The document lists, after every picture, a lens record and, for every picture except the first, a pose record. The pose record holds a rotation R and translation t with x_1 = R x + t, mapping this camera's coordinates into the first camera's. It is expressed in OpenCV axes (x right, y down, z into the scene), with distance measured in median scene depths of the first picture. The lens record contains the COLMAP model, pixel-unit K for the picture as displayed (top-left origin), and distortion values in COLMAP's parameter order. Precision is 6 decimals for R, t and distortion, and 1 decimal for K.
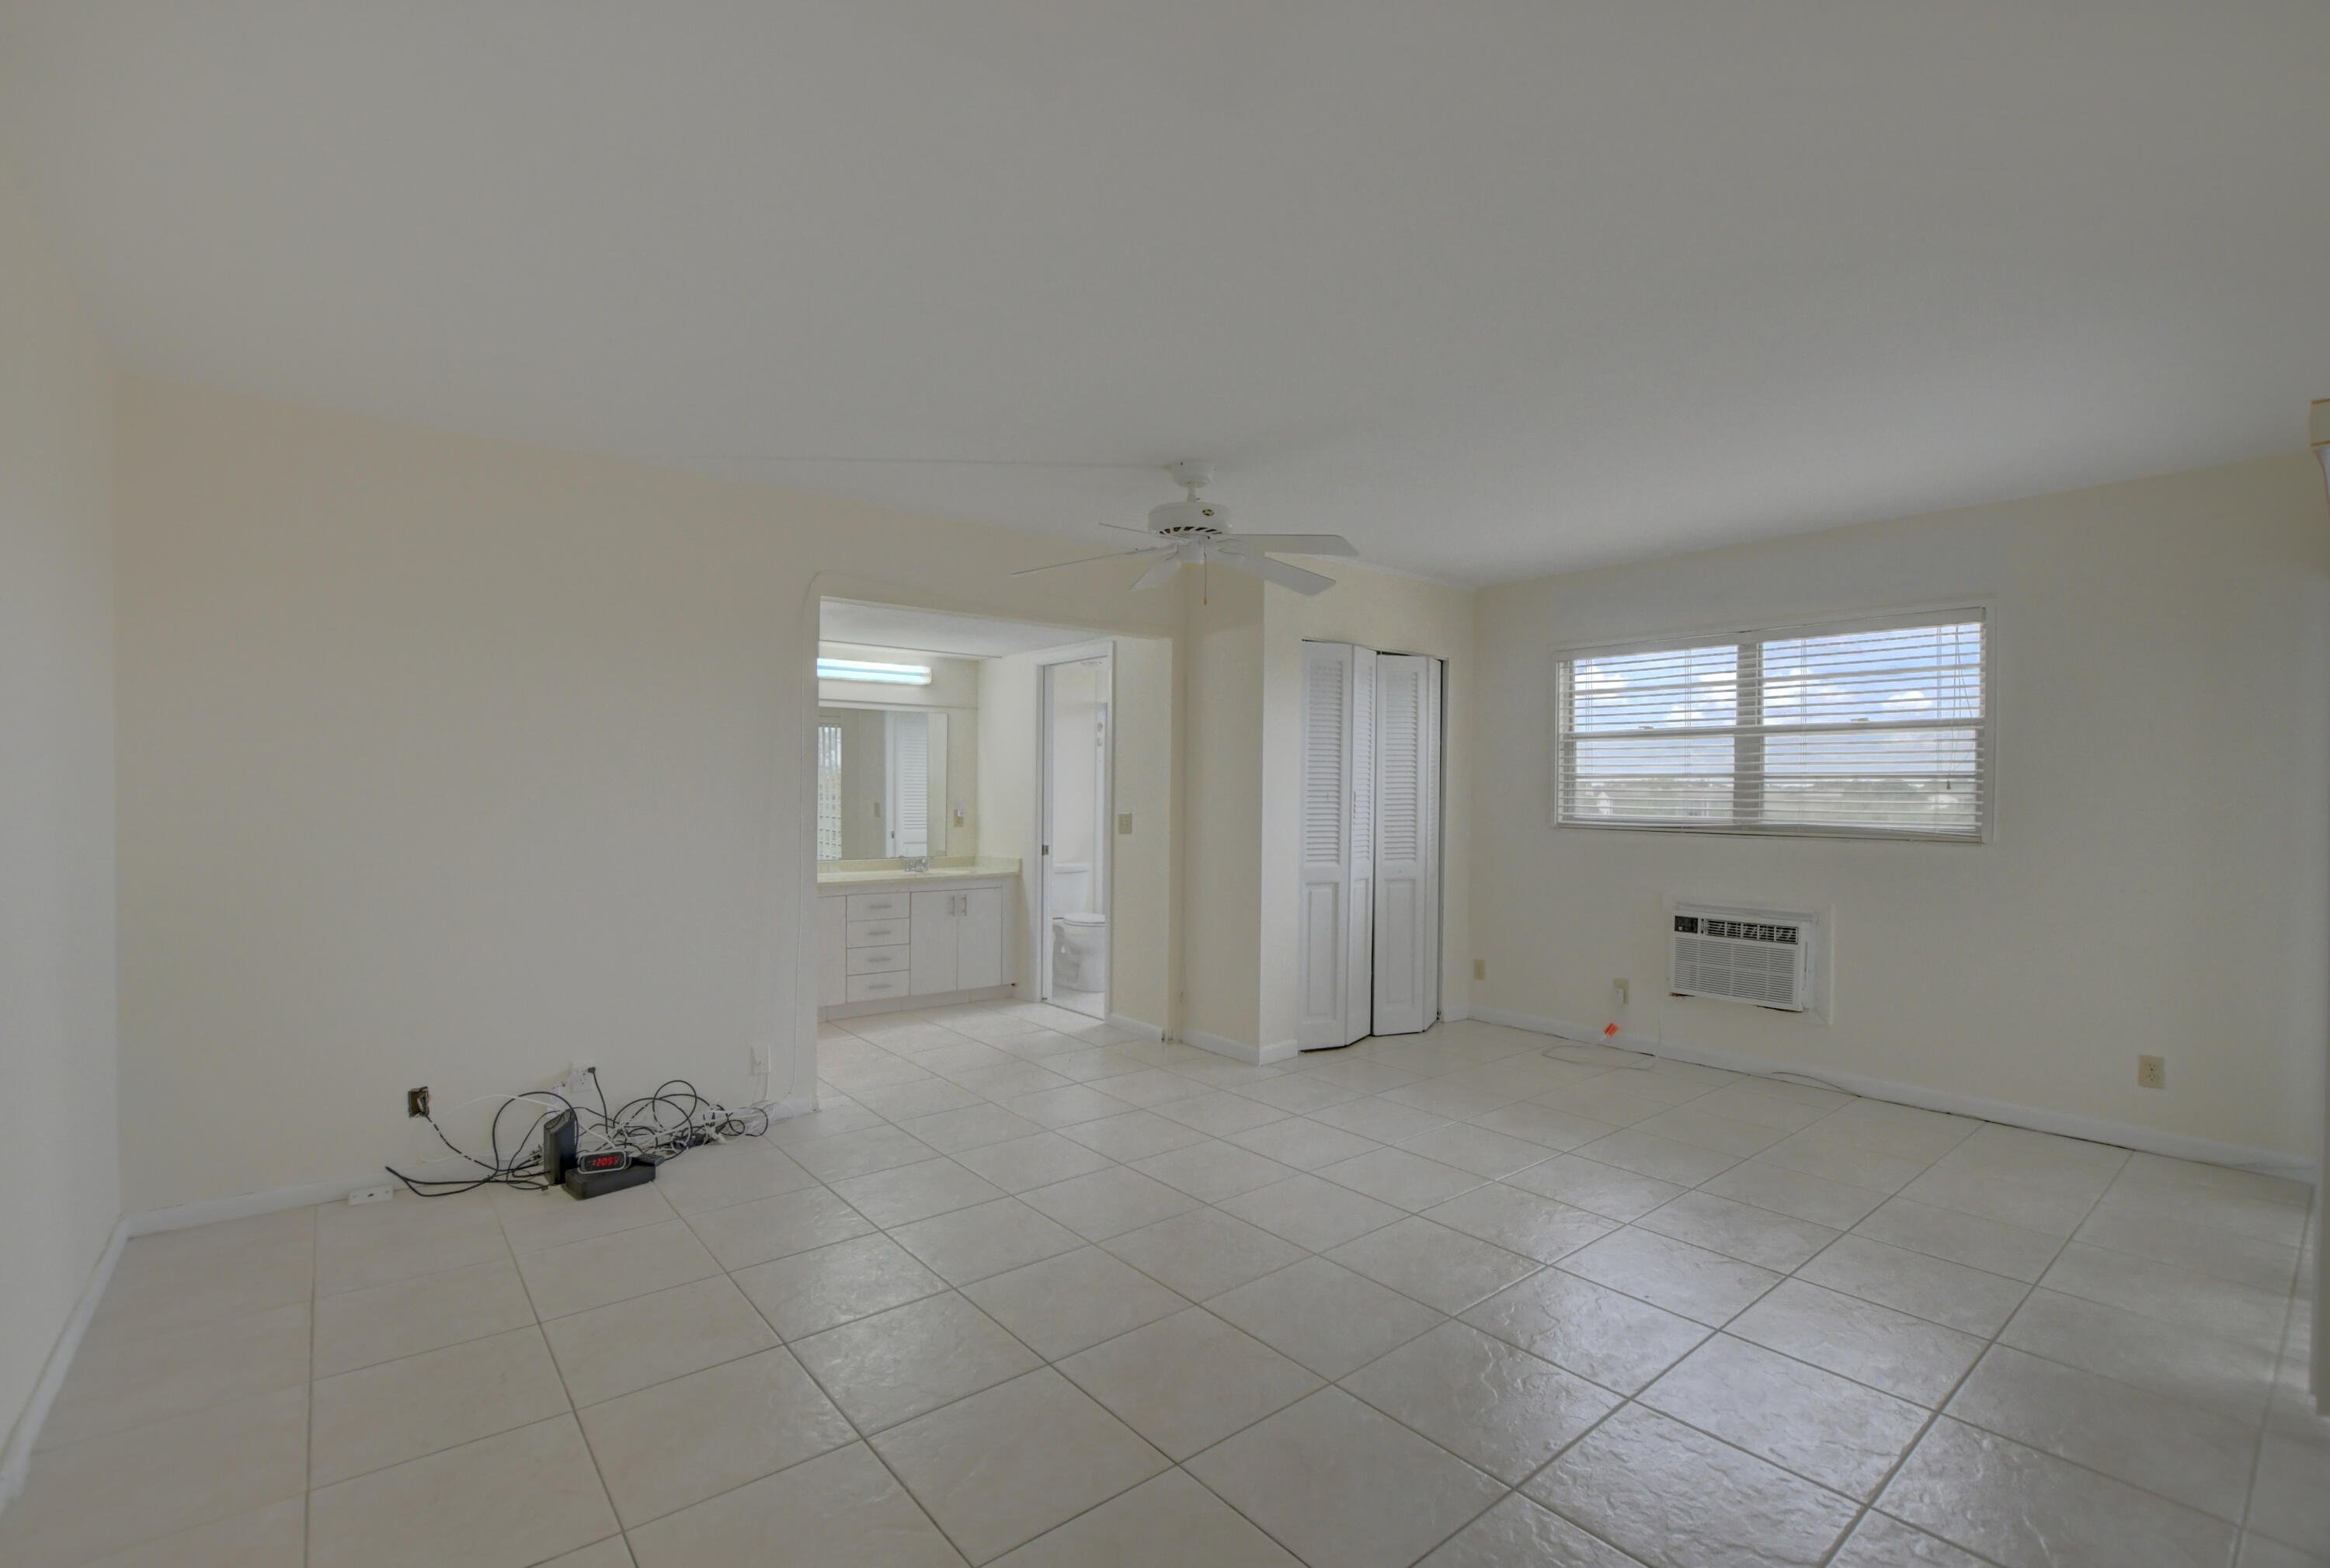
lens RADIAL K [[1052.6, 0, 1163.8], [0, 1052.6, 764.3], [0, 0, 1]] dist [-0.019202, -0.000155]
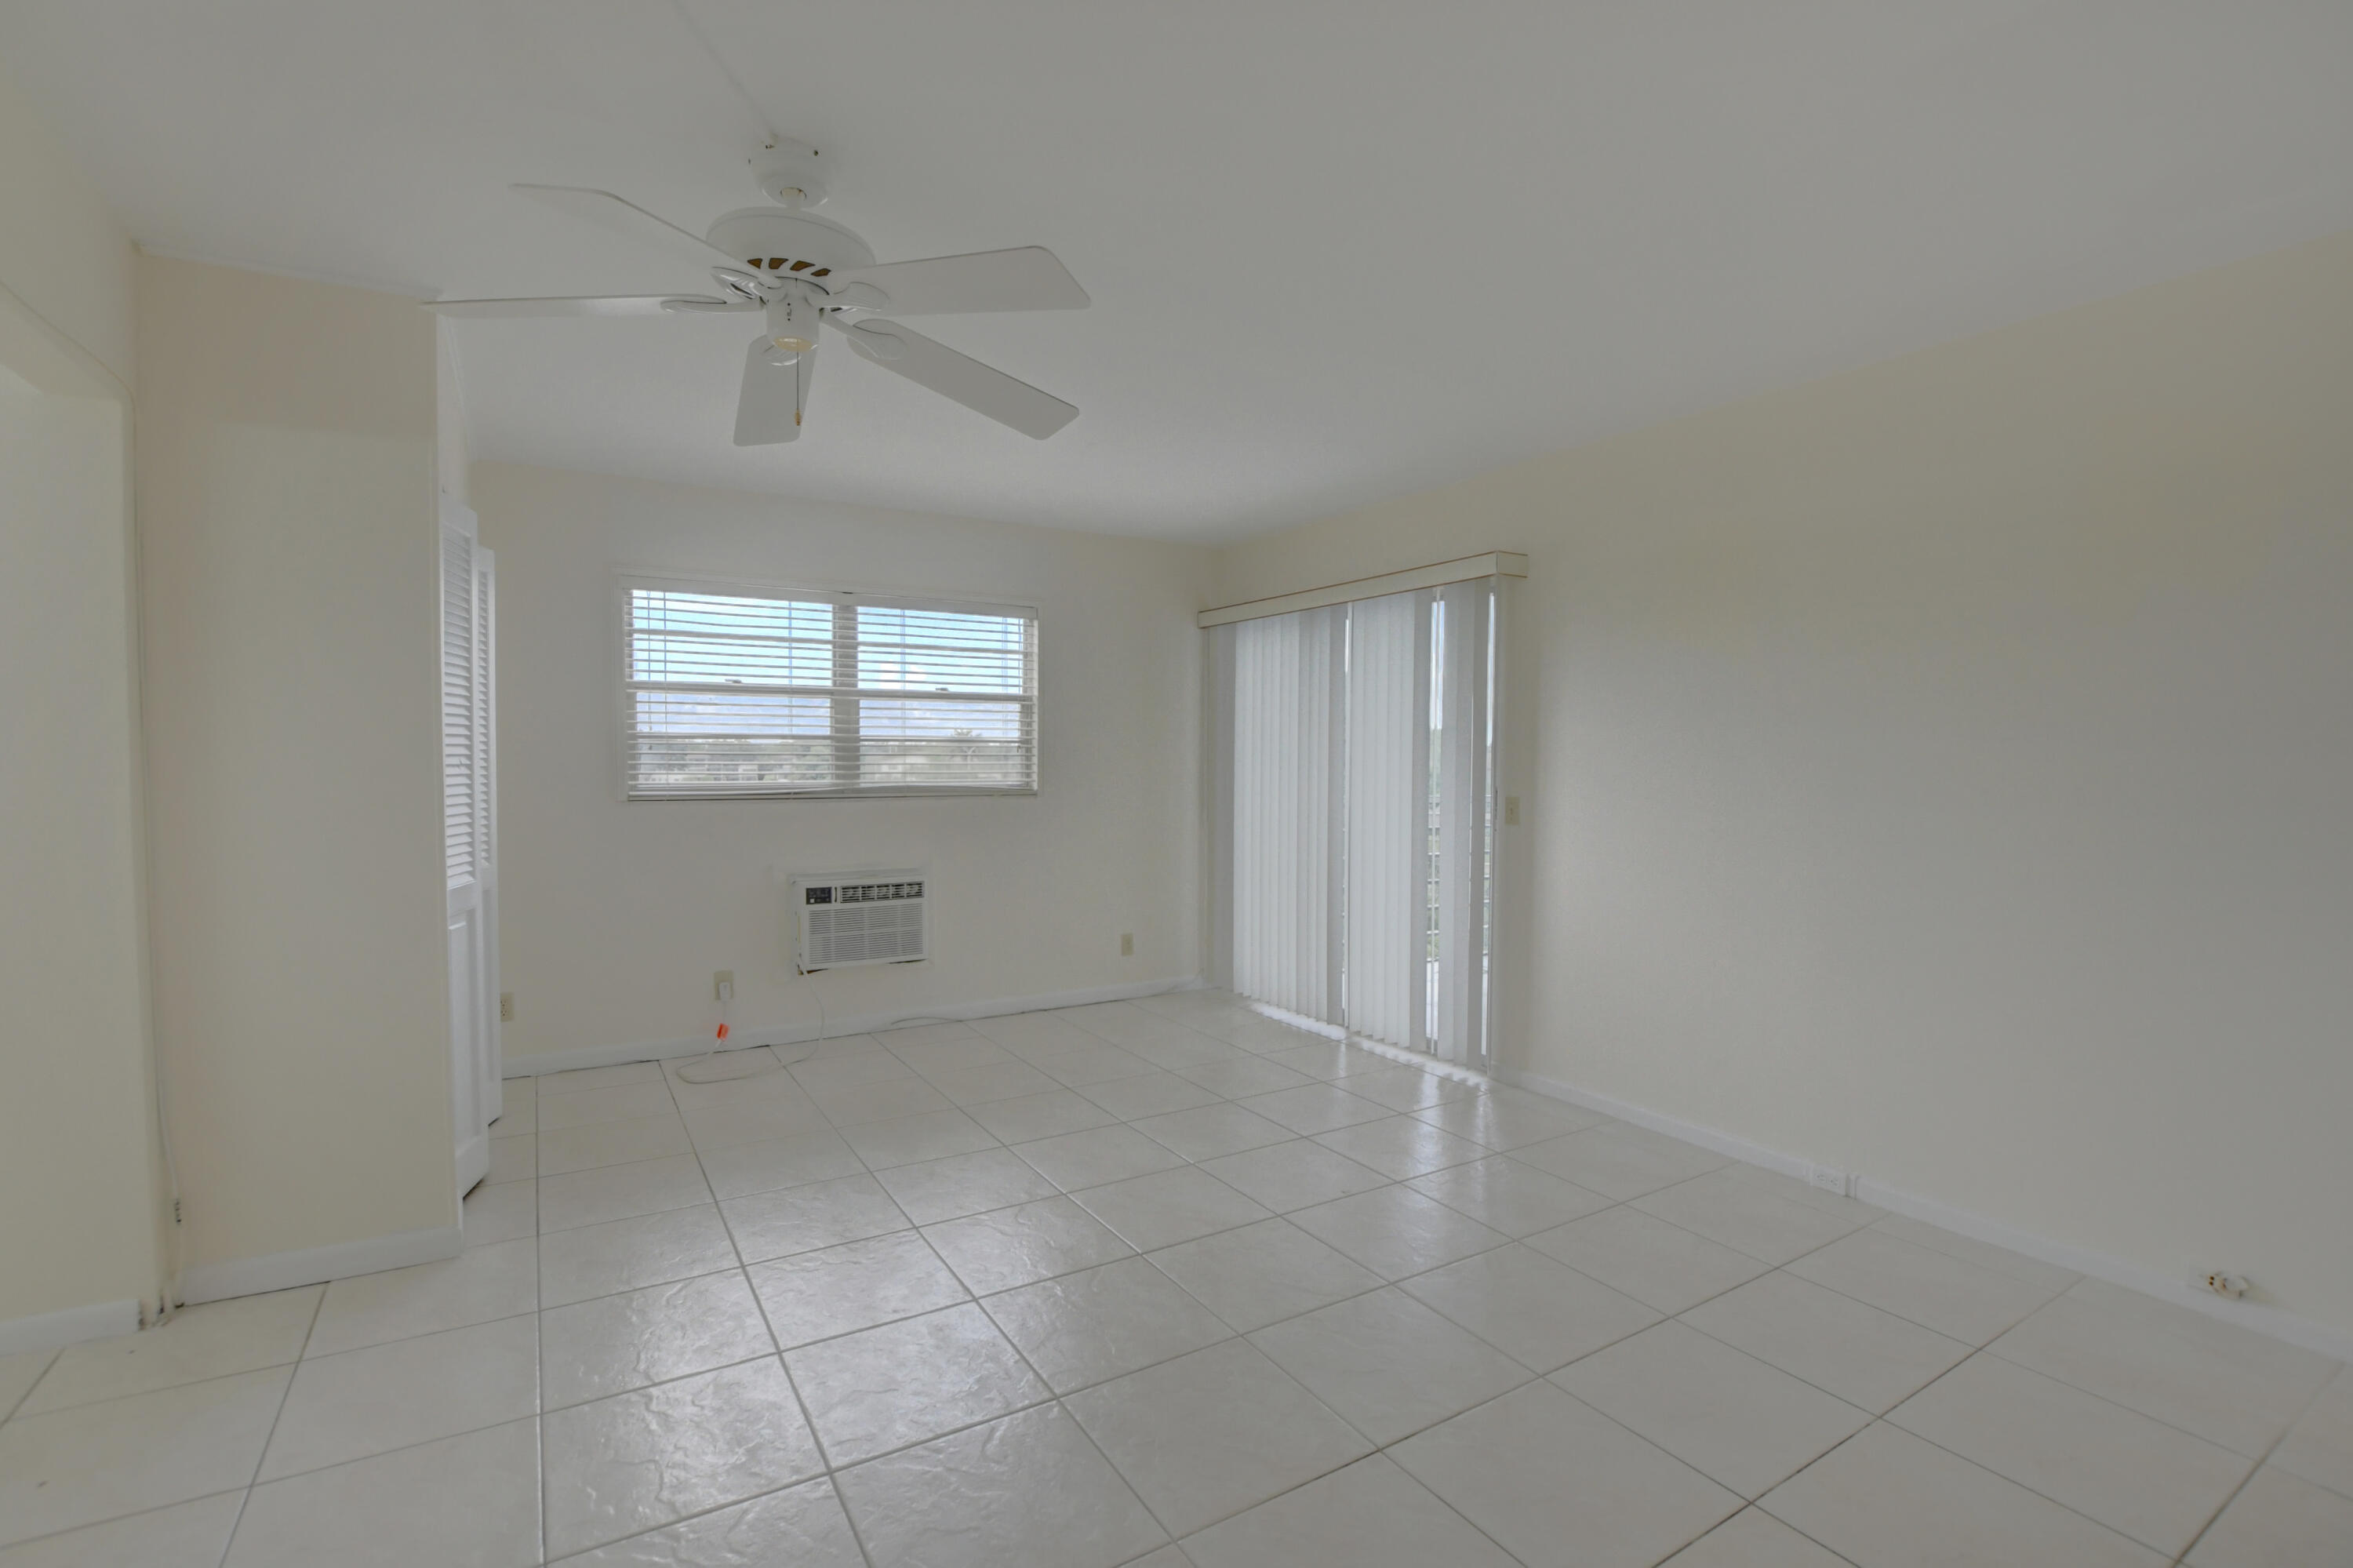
lens RADIAL K [[1045.1, 0, 1166.4], [0, 1045.1, 784.8], [0, 0, 1]] dist [-0.021879, -0.000352]
pose [[0.154000, -0.036292, 0.987404, -0.381105], [-0.026610, 0.998810, 0.040862, 0.006406], [-0.987712, -0.032568, 0.152851, 0.556758]]
